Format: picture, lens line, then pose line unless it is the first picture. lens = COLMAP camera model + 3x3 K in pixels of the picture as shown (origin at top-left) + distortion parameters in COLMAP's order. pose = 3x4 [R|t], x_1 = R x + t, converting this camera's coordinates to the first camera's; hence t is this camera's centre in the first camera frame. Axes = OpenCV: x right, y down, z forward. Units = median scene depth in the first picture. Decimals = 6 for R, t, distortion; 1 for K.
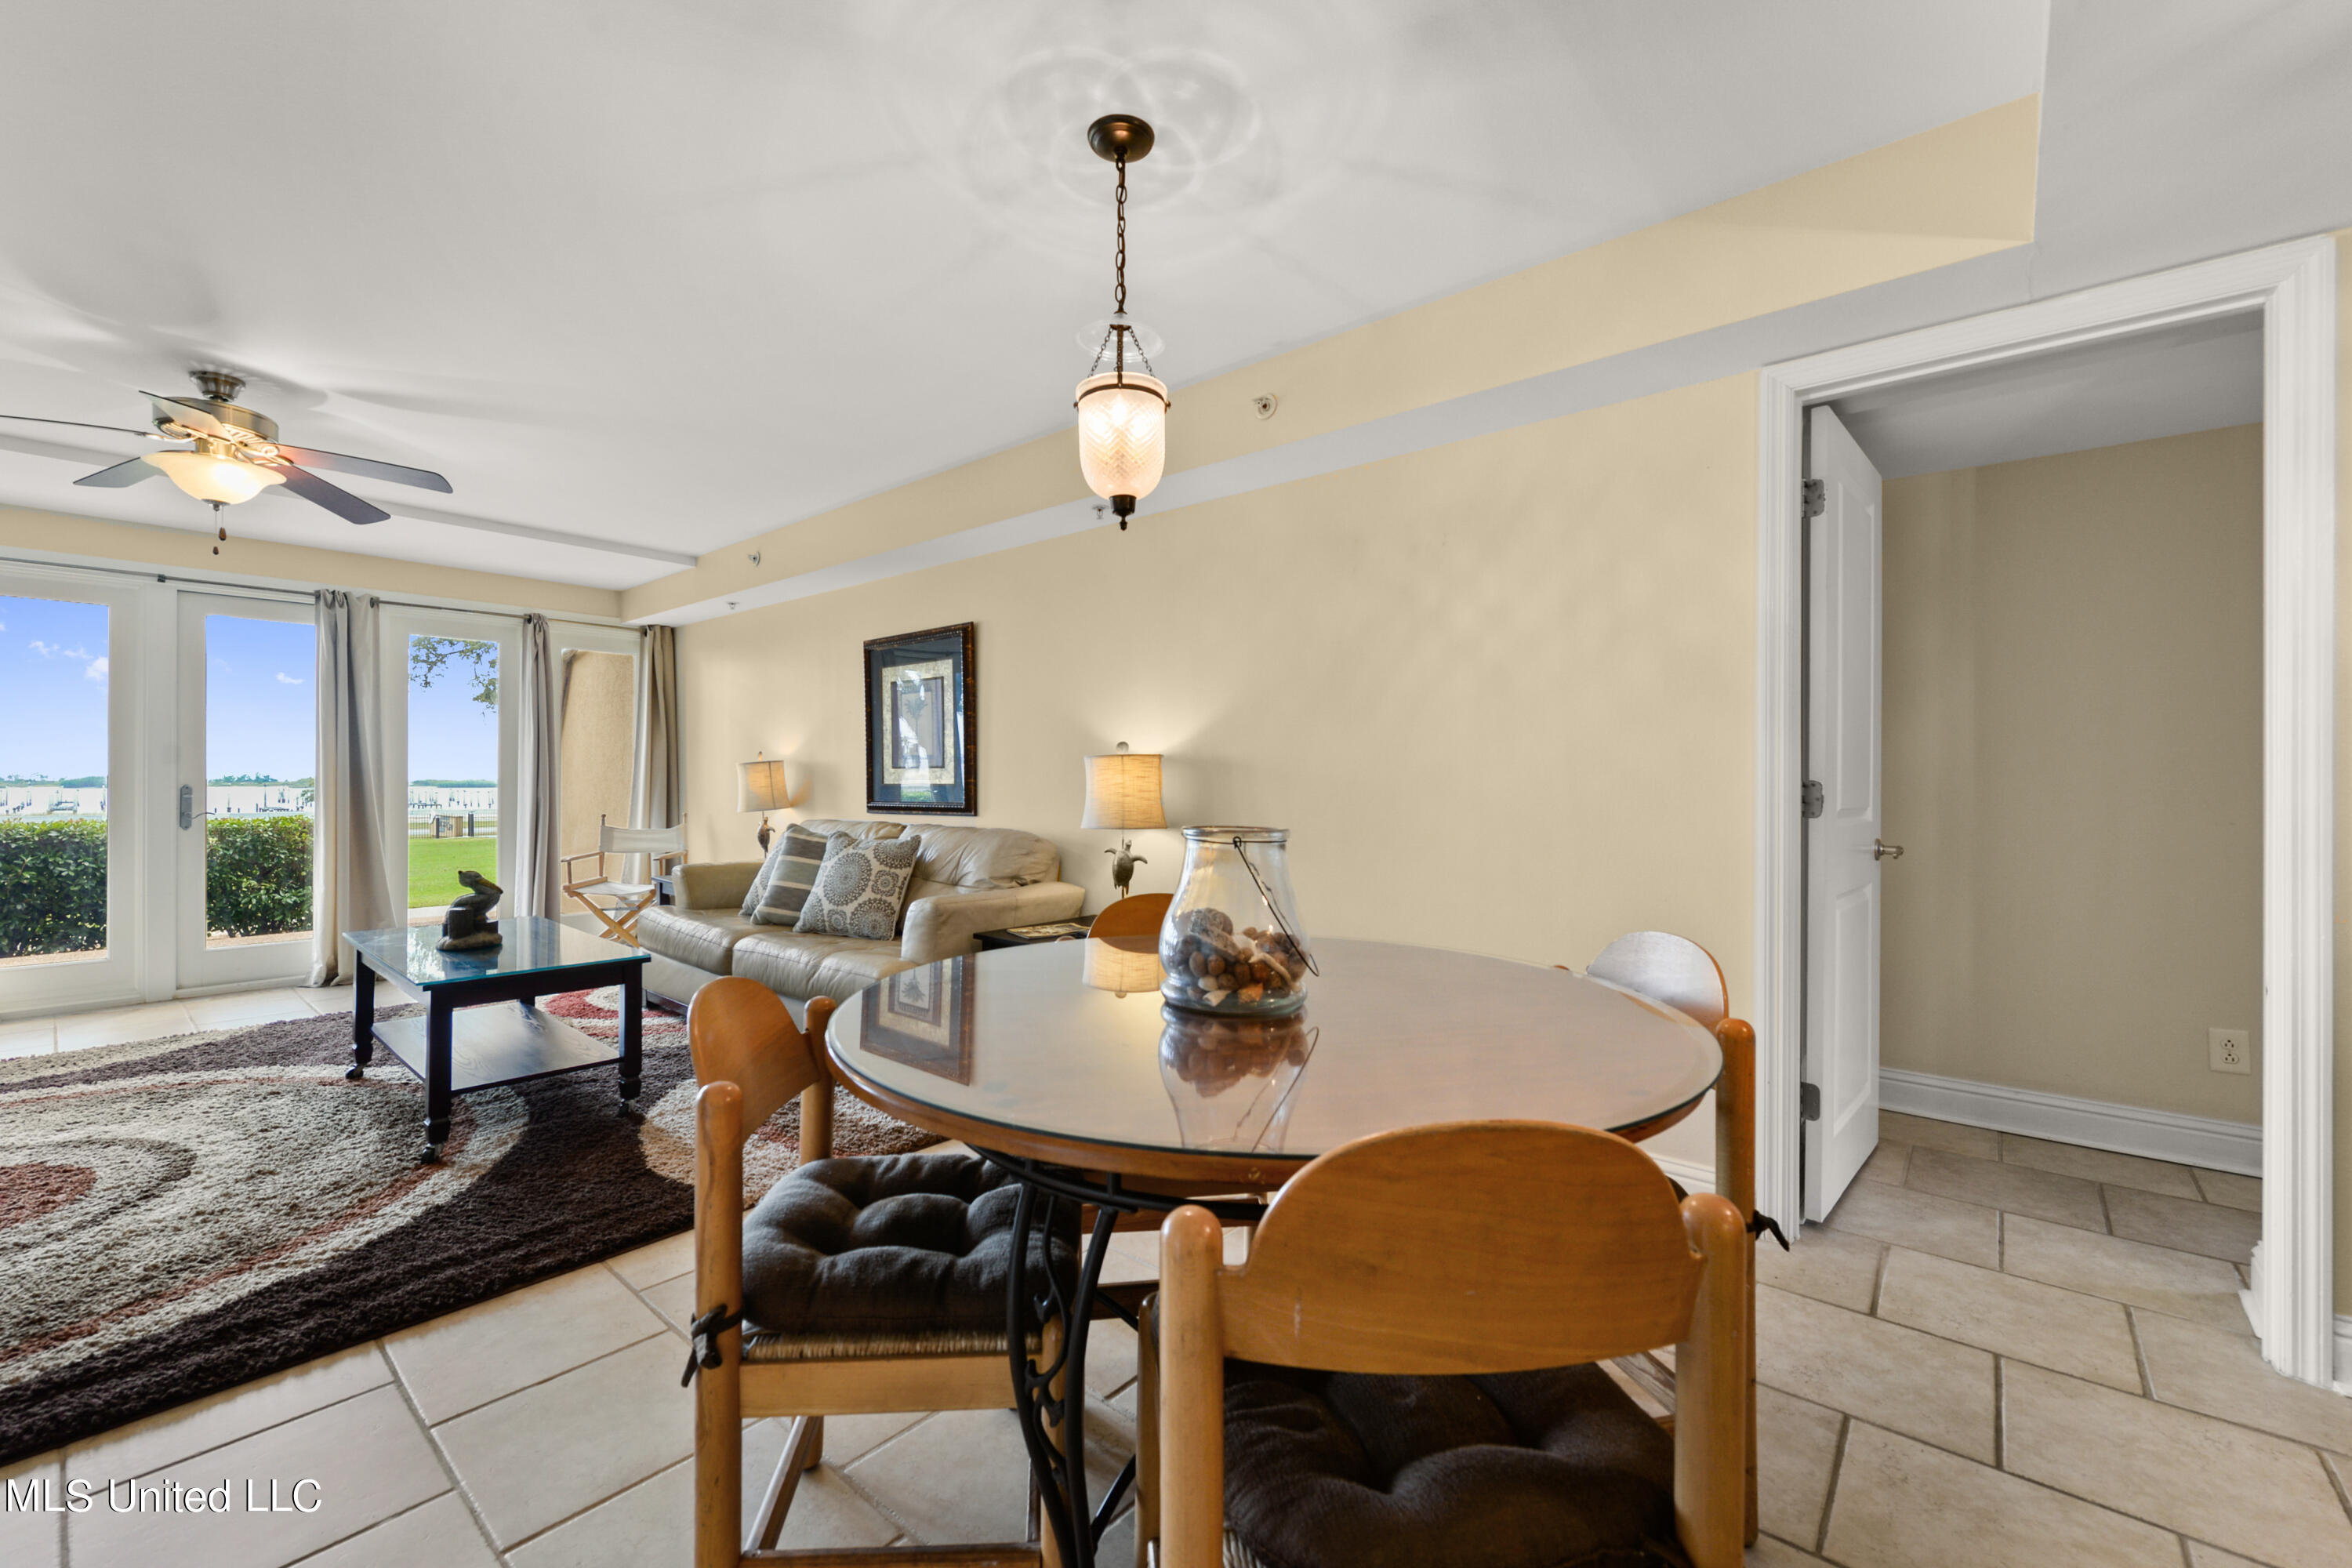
lens RADIAL K [[965.0, 0, 1159.6], [0, 965.0, 777.8], [0, 0, 1]] dist [0.008849, -0.002300]
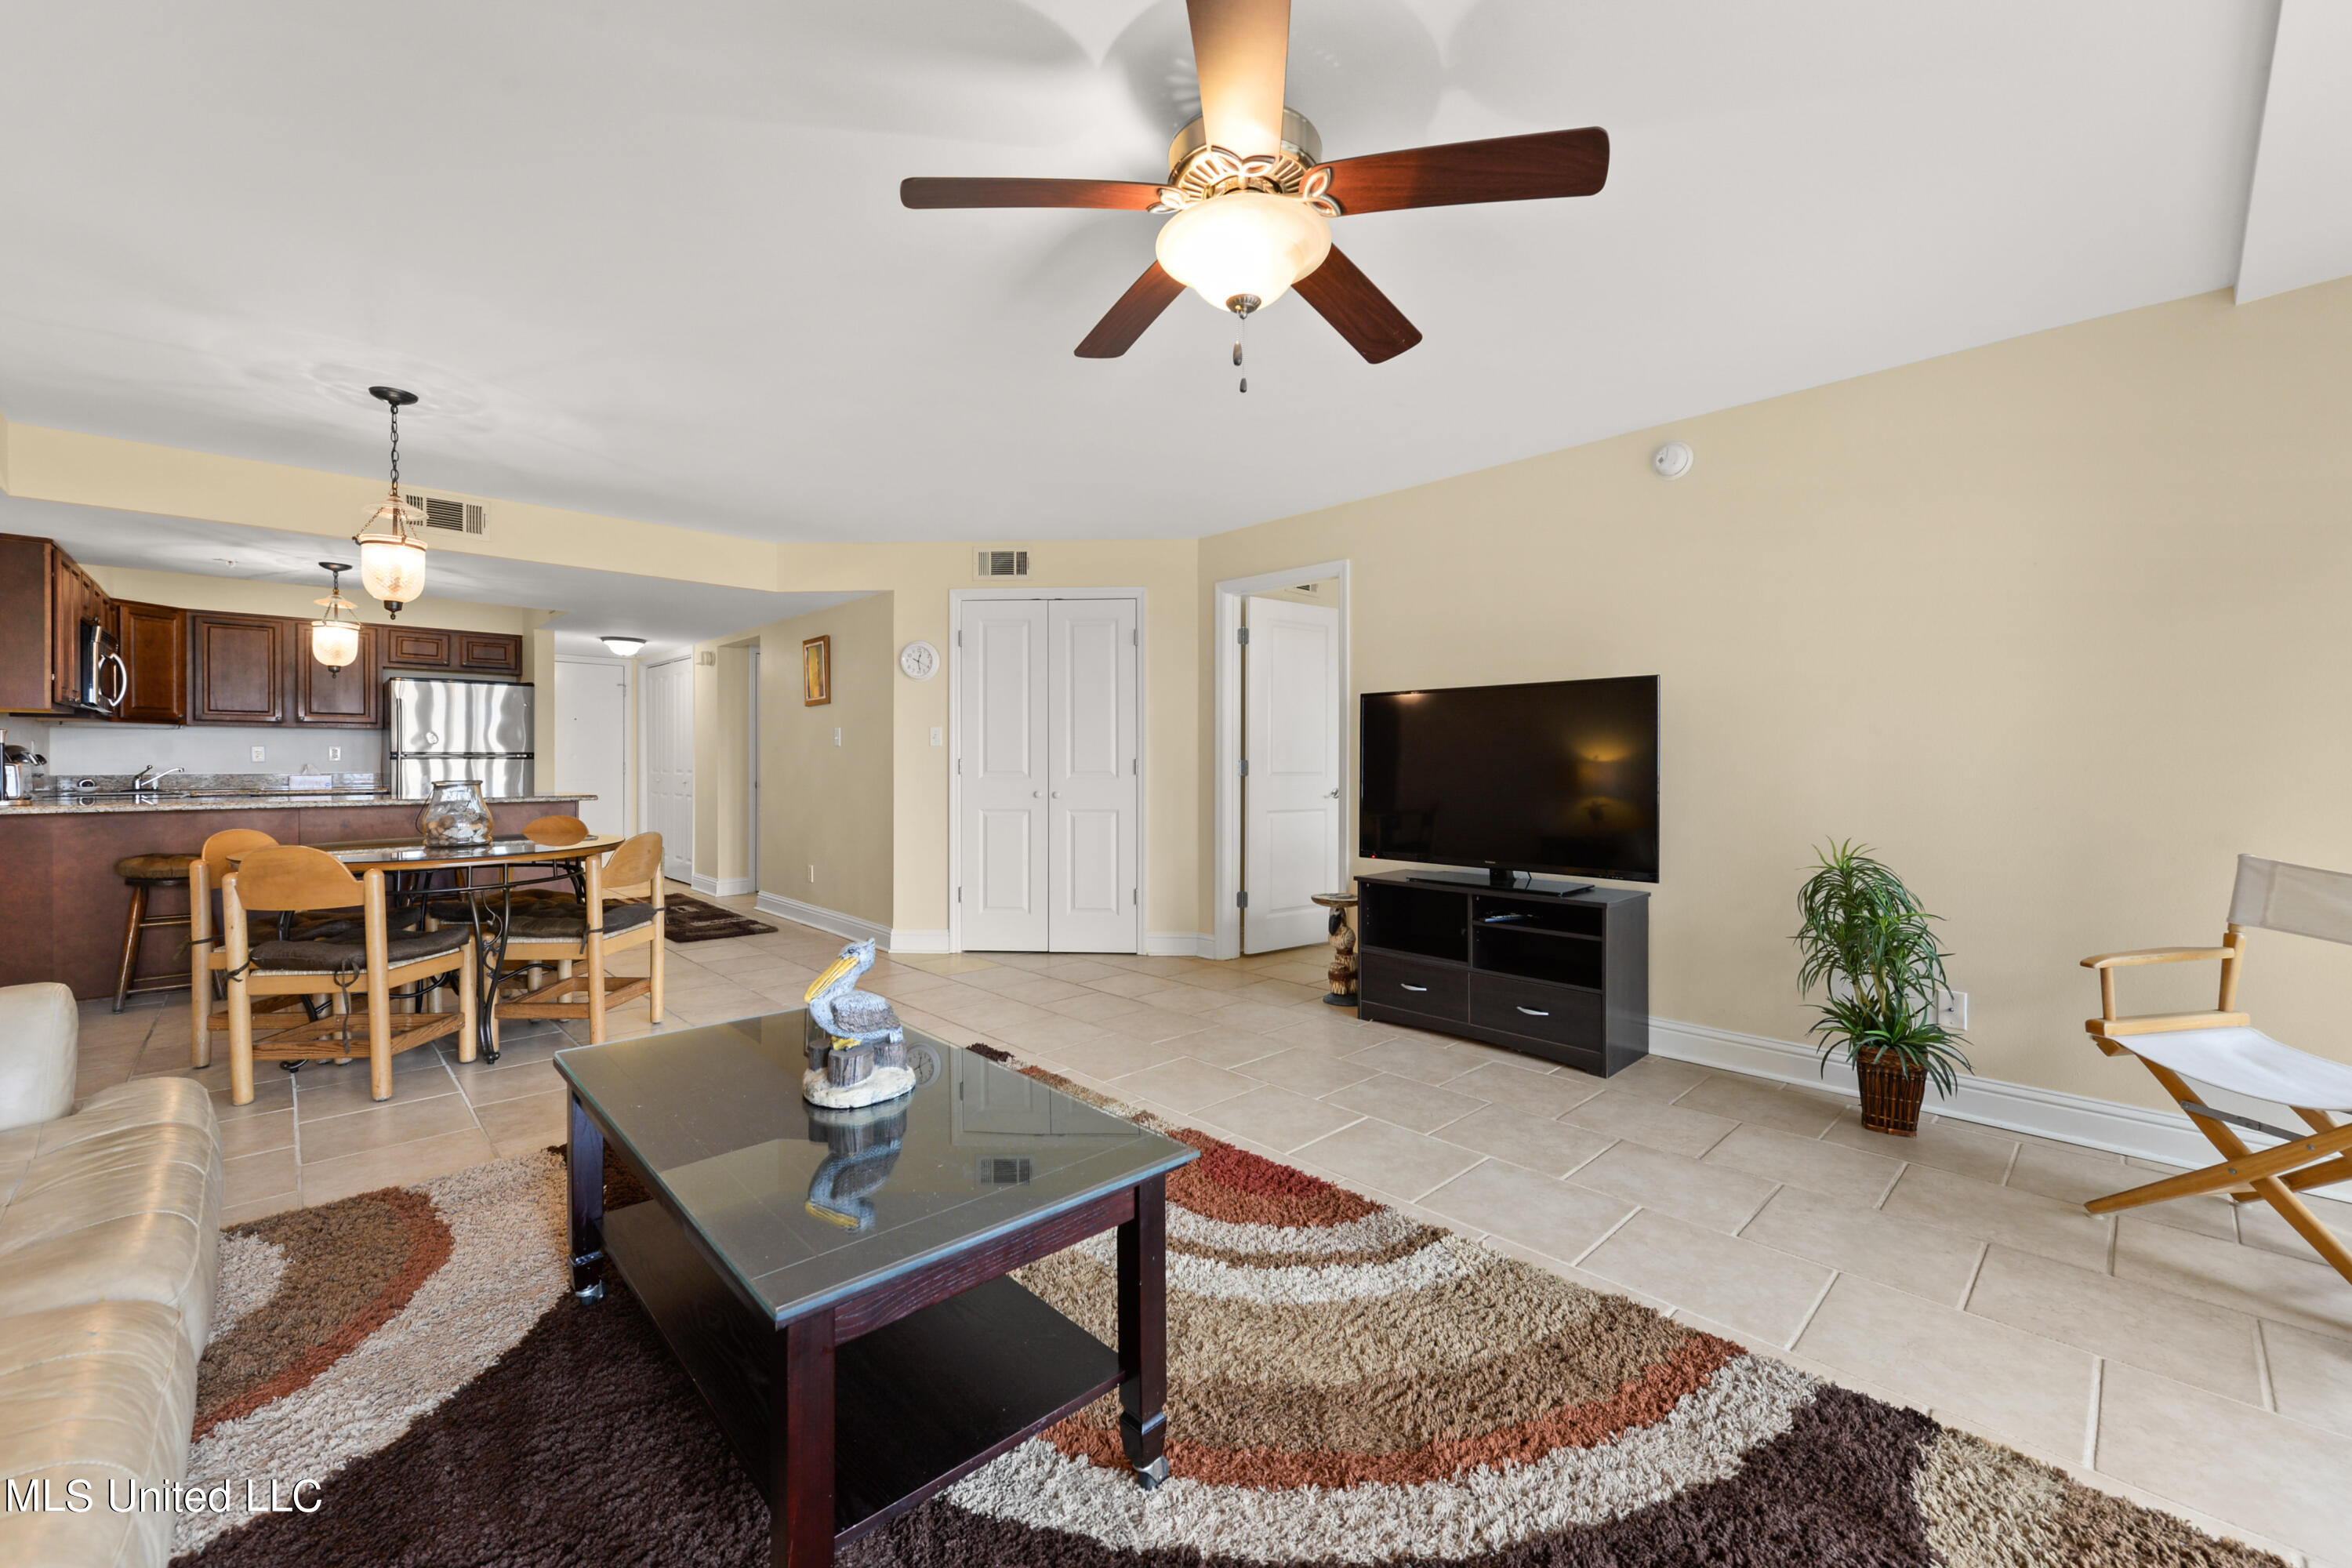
lens RADIAL K [[933.8, 0, 1141.0], [0, 933.8, 769.8], [0, 0, 1]] dist [0.009570, -0.000280]
pose [[-0.993726, -0.003373, 0.111795, -0.776223], [-0.002617, 0.999973, 0.006909, -0.000033], [-0.111815, 0.006573, -0.993707, 1.255311]]
